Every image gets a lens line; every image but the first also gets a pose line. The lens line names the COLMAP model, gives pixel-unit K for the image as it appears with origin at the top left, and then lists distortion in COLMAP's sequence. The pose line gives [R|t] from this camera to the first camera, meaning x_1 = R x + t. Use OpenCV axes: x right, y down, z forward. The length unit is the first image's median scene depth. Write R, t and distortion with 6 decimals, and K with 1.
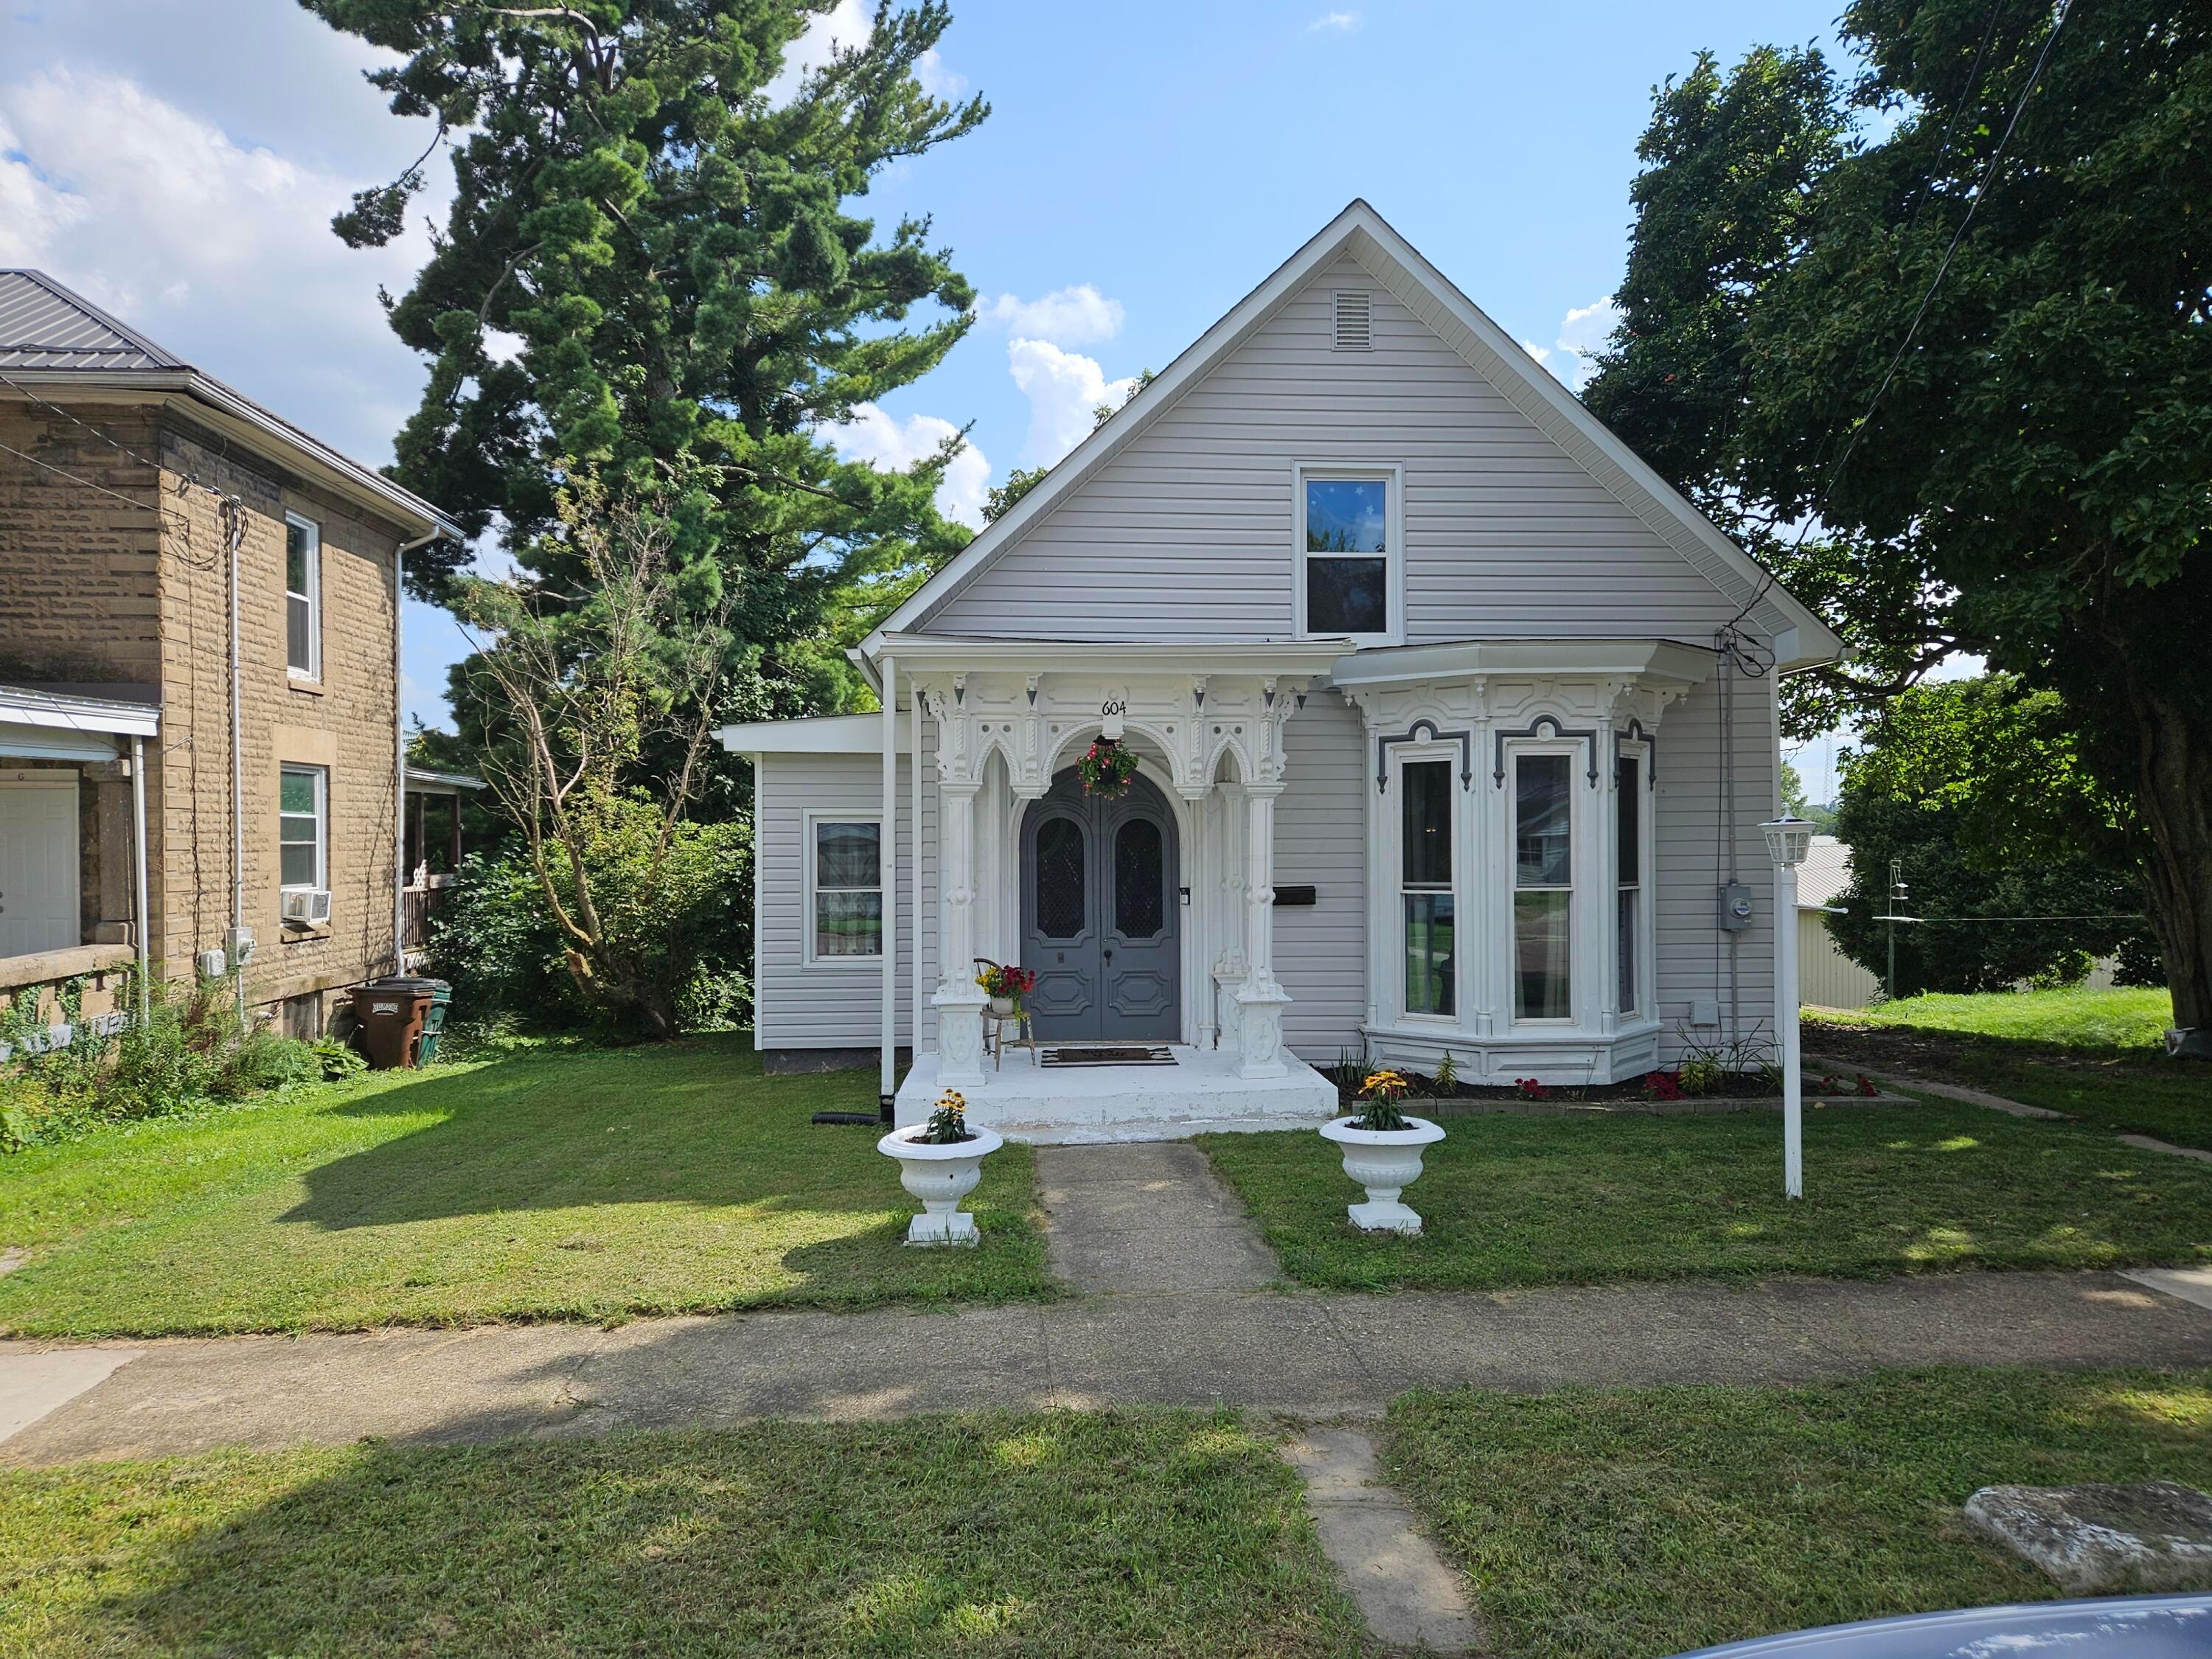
lens RADIAL K [[1473.7, 0, 1091.0], [0, 1473.7, 852.1], [0, 0, 1]] dist [0.086596, -0.065825]
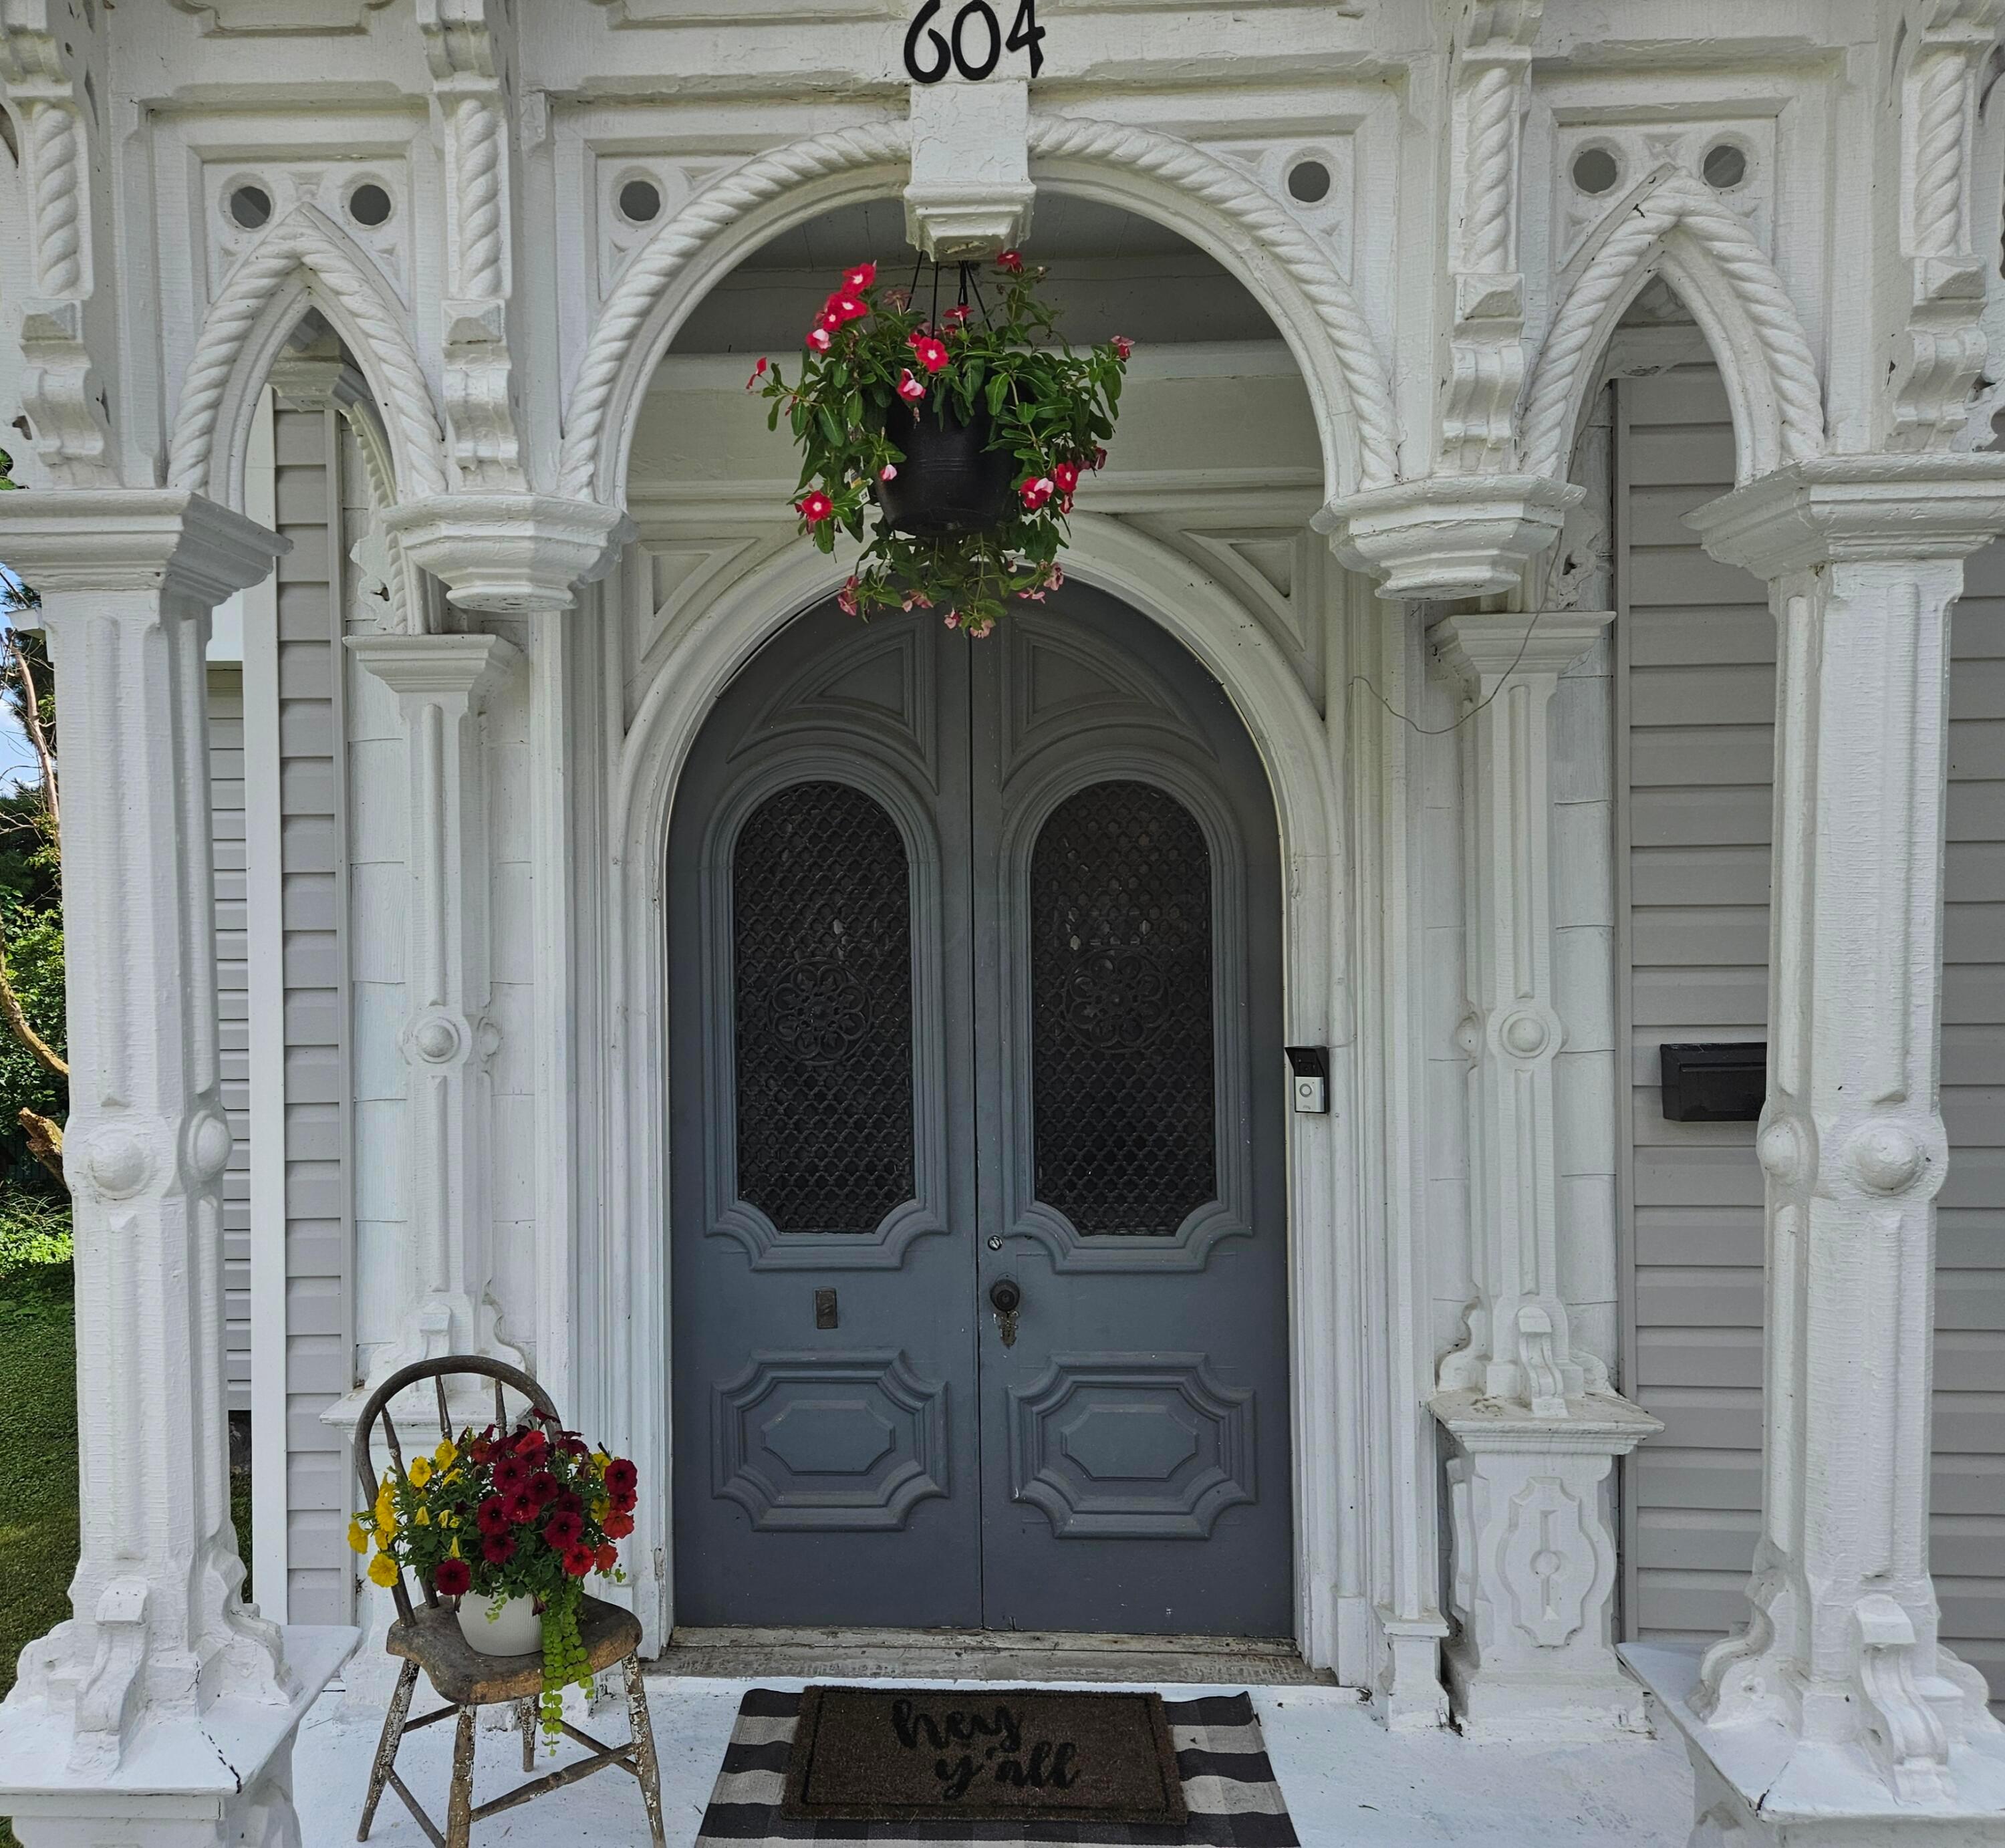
lens RADIAL K [[1638.9, 0, 870.5], [0, 1638.9, 941.0], [0, 0, 1]] dist [0.085498, -0.073293]
pose [[0.993238, -0.006338, -0.115919, 0.022635], [0.007543, 0.999922, 0.009964, 0.002654], [0.115847, -0.010771, 0.993209, 0.724427]]
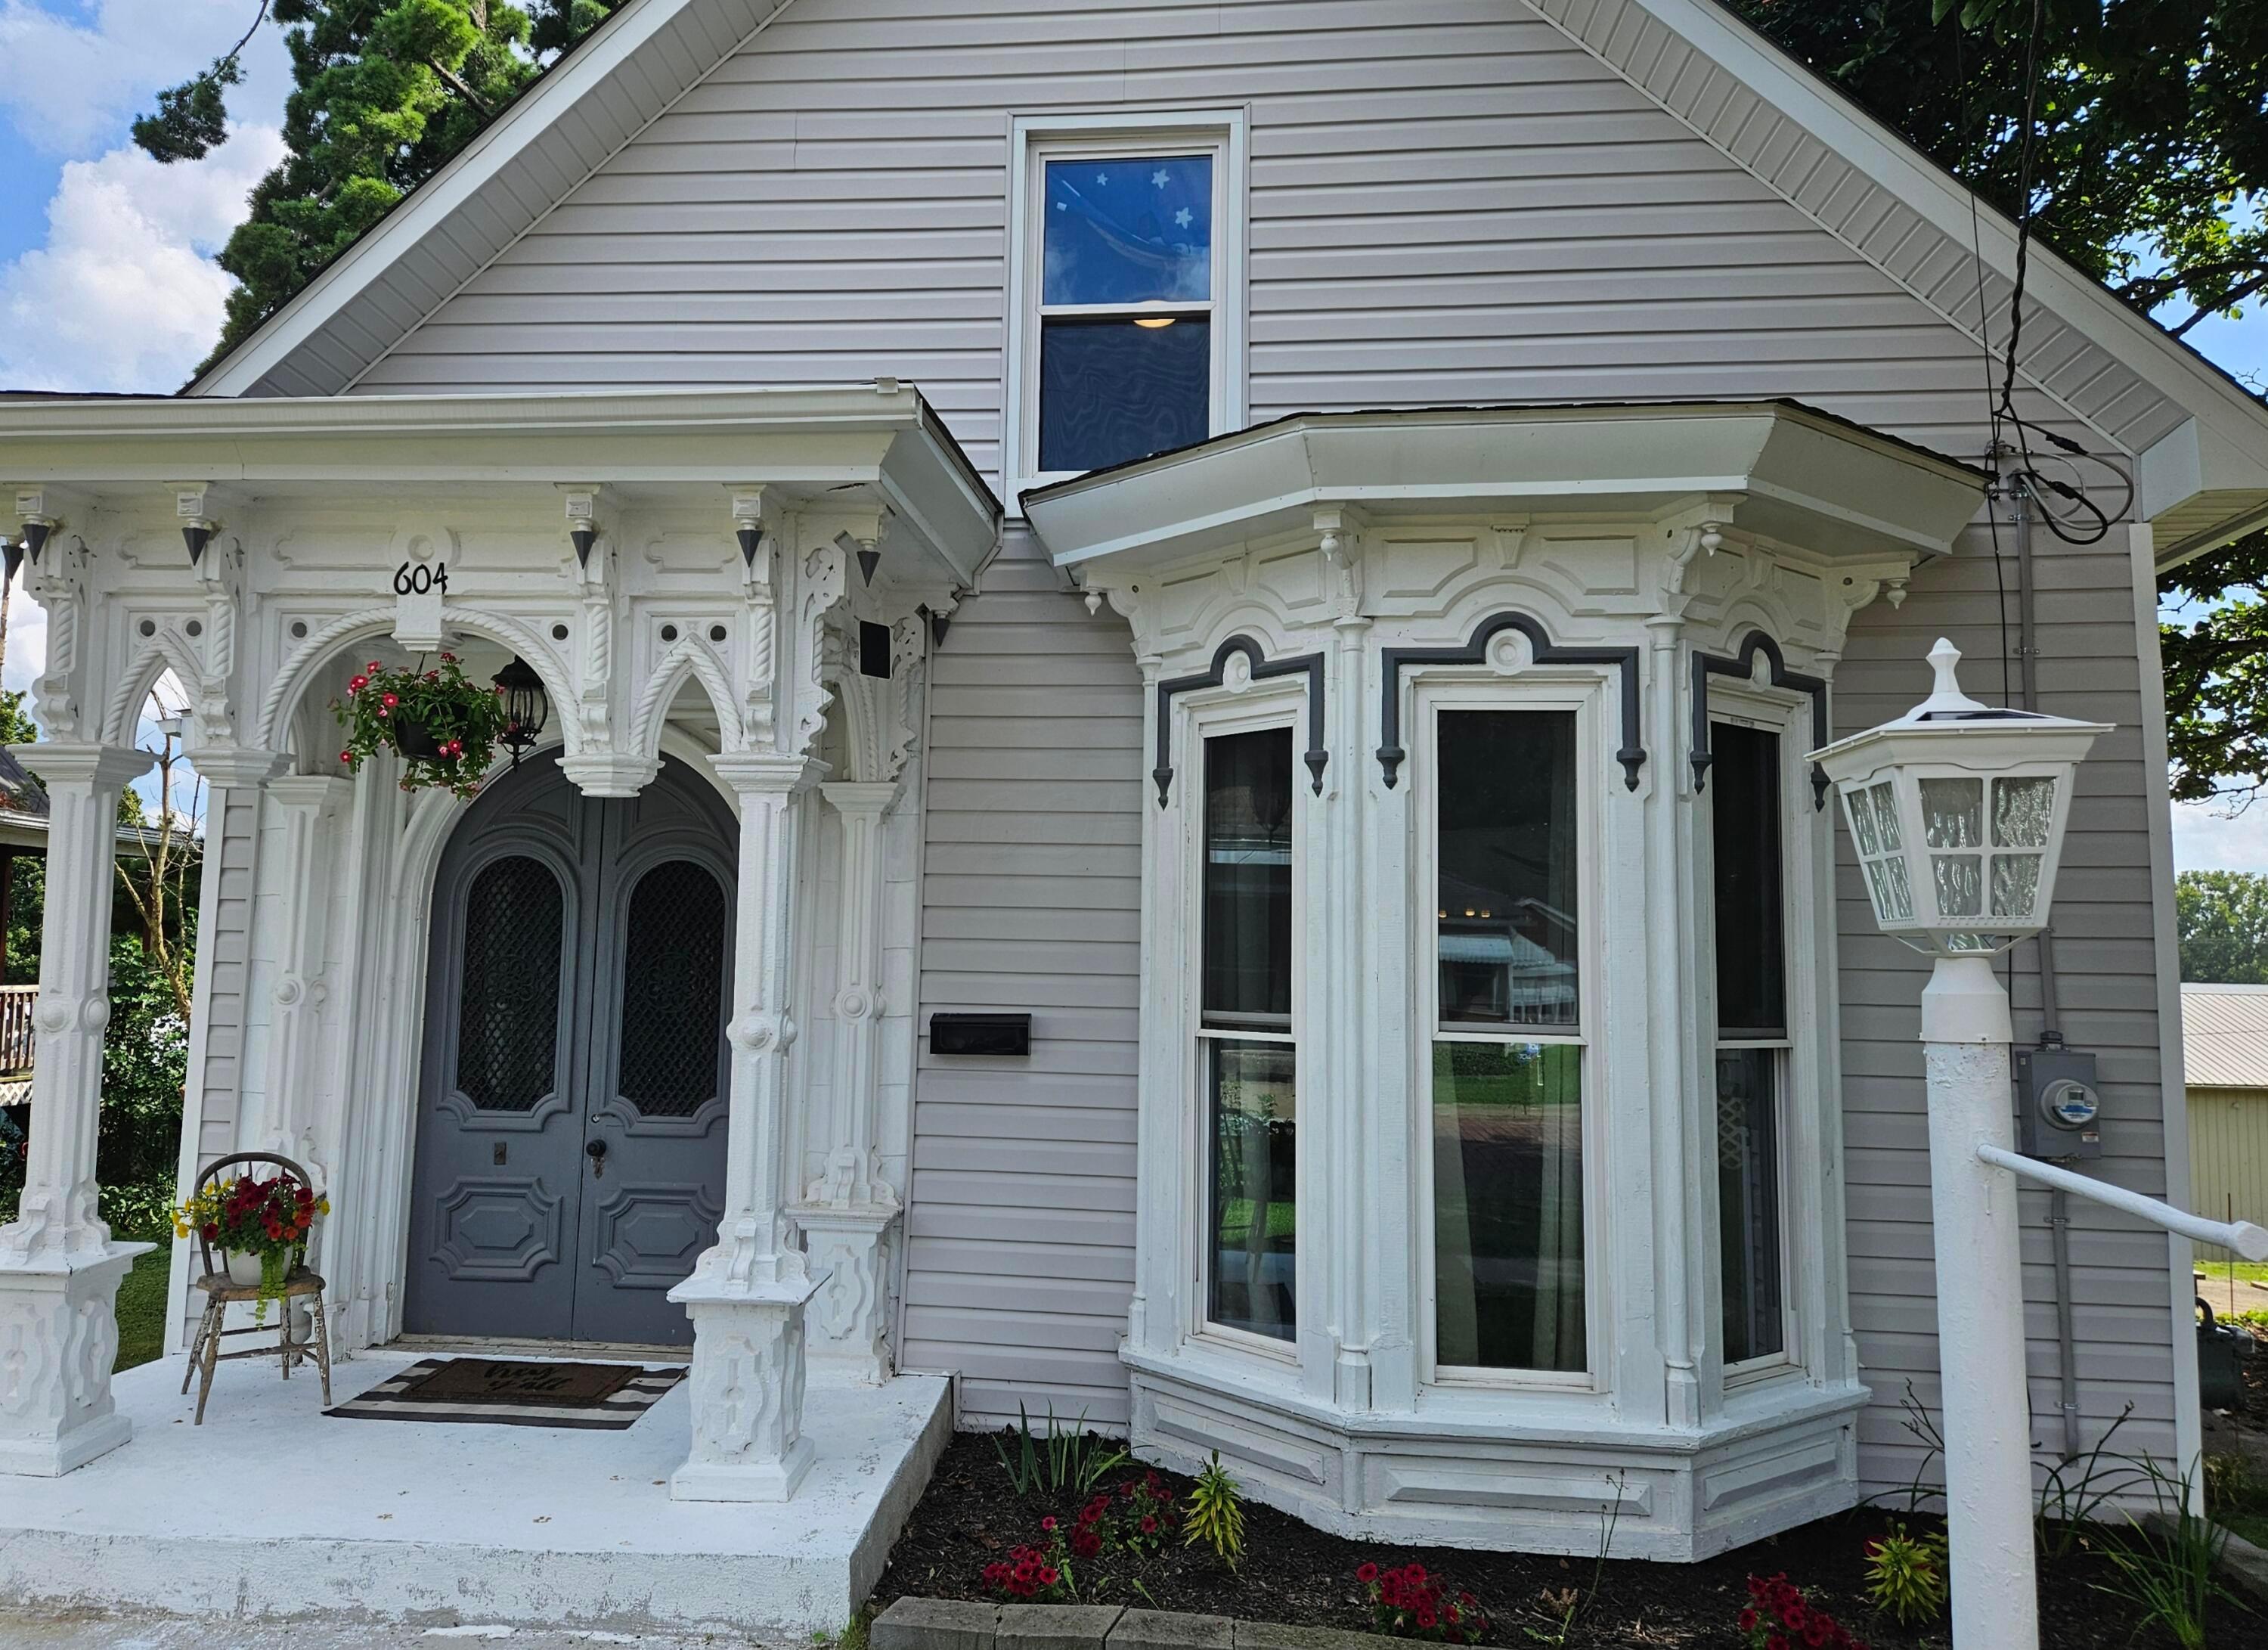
lens RADIAL K [[1718.4, 0, 1029.7], [0, 1718.4, 795.3], [0, 0, 1]] dist [0.087909, -0.075359]
pose [[0.982085, 0.006746, -0.188317, 0.255026], [-0.026538, 0.994350, -0.102777, 0.010759], [0.186560, 0.105934, 0.976716, 0.489680]]
